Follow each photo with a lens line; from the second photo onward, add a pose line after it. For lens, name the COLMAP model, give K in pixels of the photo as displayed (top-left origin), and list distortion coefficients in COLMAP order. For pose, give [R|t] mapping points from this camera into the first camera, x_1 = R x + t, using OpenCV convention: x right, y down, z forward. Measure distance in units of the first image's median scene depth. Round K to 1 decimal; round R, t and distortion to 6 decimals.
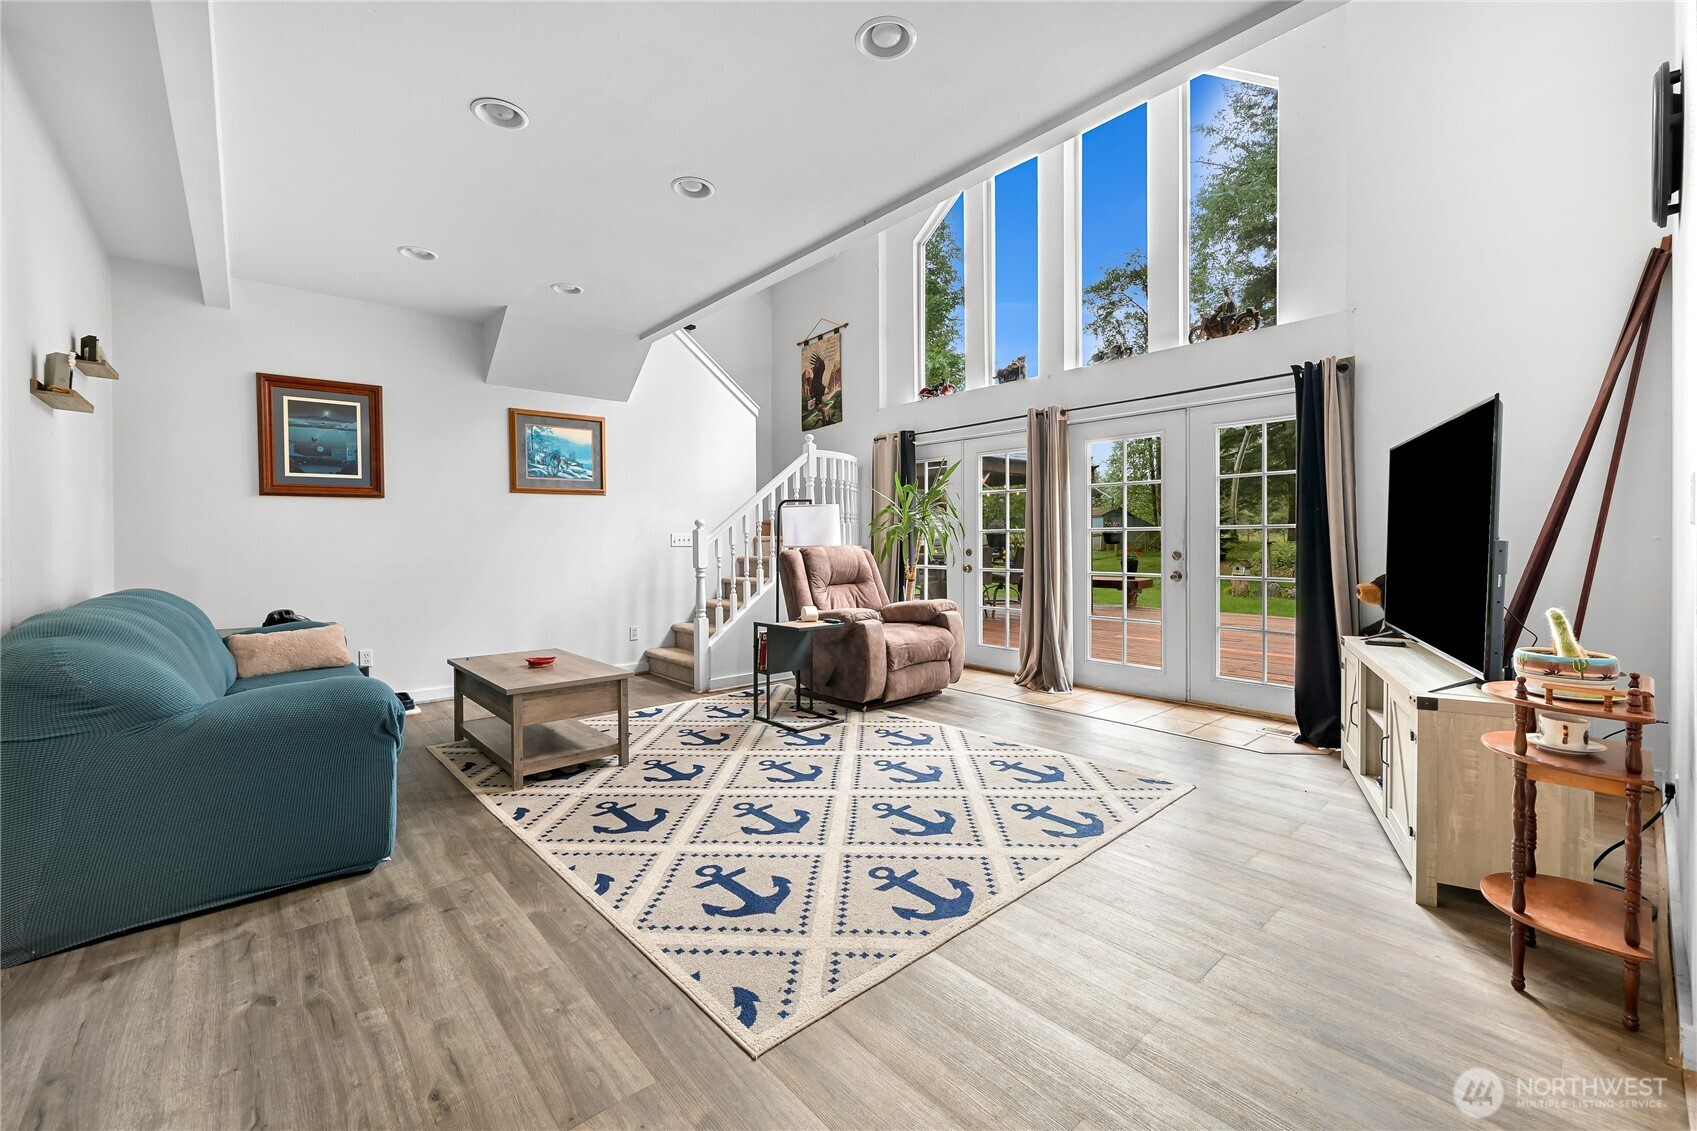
lens RADIAL K [[673.0, 0, 859.3], [0, 673.0, 550.6], [0, 0, 1]] dist [0.000345, 0.000119]
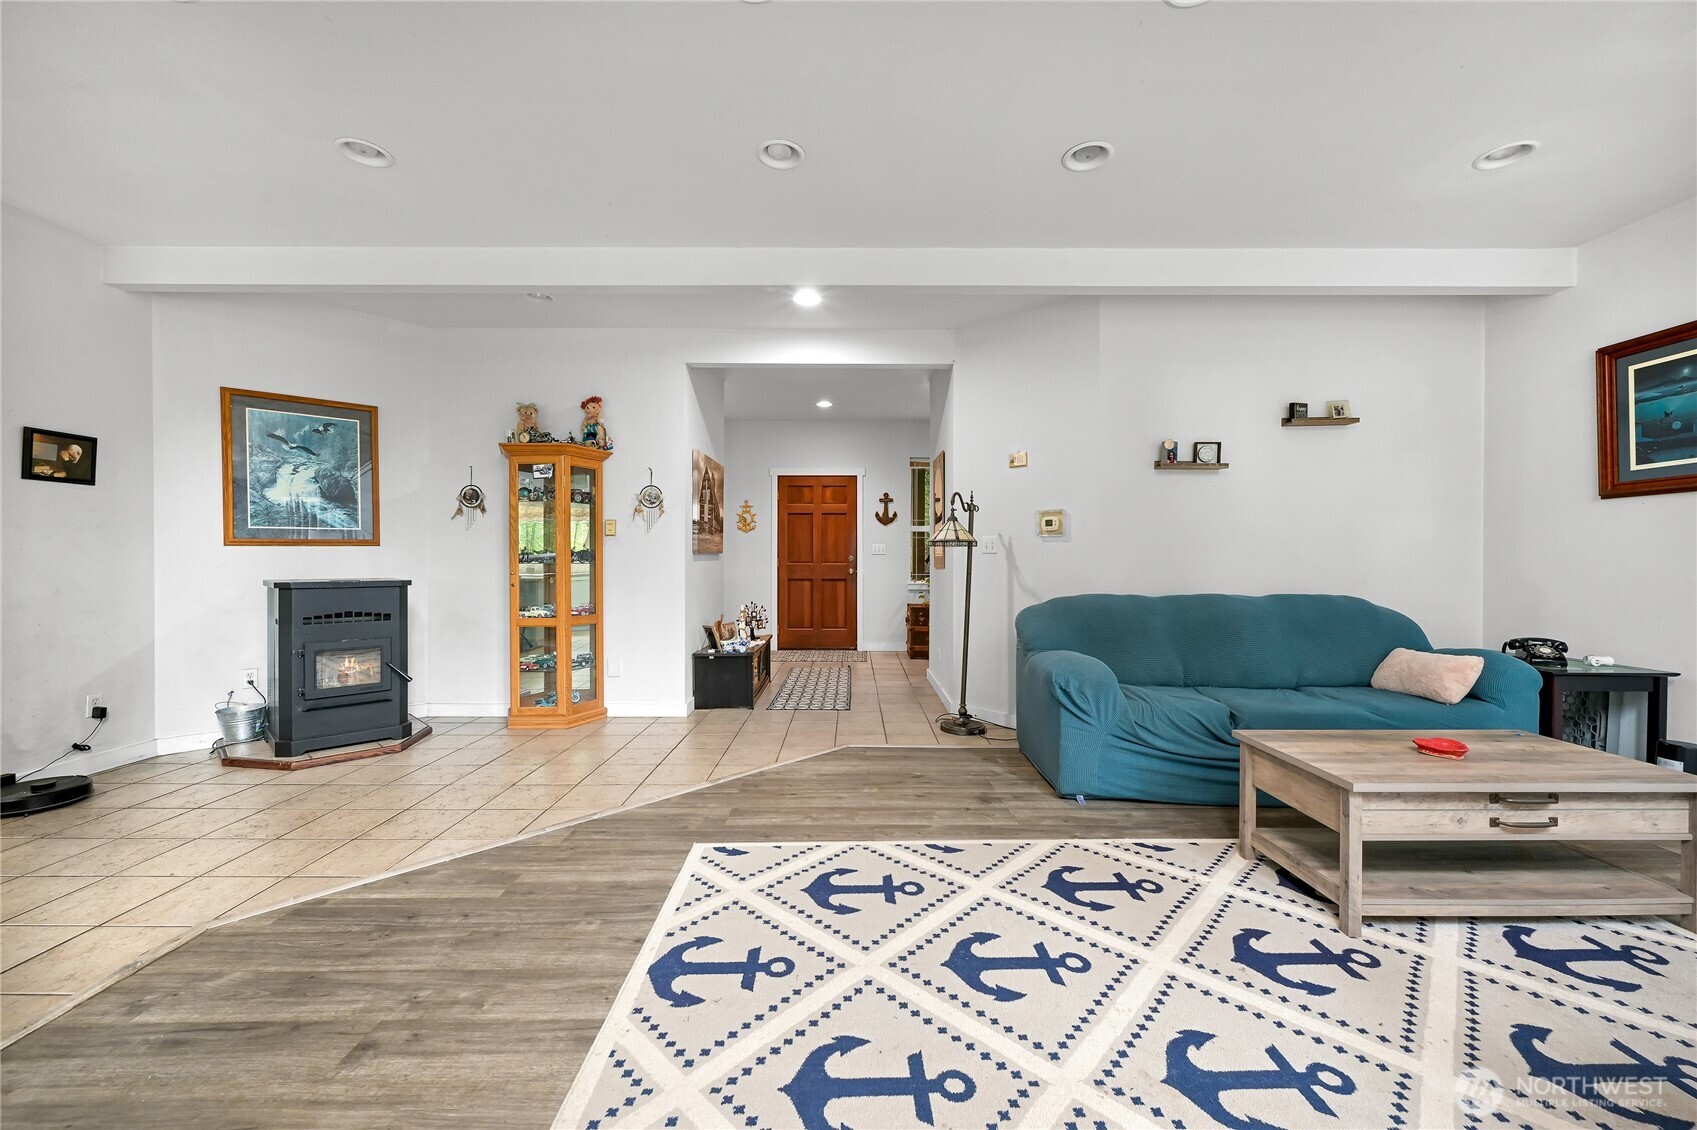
lens RADIAL K [[673.0, 0, 856.8], [0, 673.0, 558.0], [0, 0, 1]] dist [0.000345, 0.000119]
pose [[-0.661877, 0.004113, -0.749601, 0.498186], [-0.008954, 0.999870, 0.013393, -0.021811], [0.749559, 0.015577, -0.661754, 1.381865]]
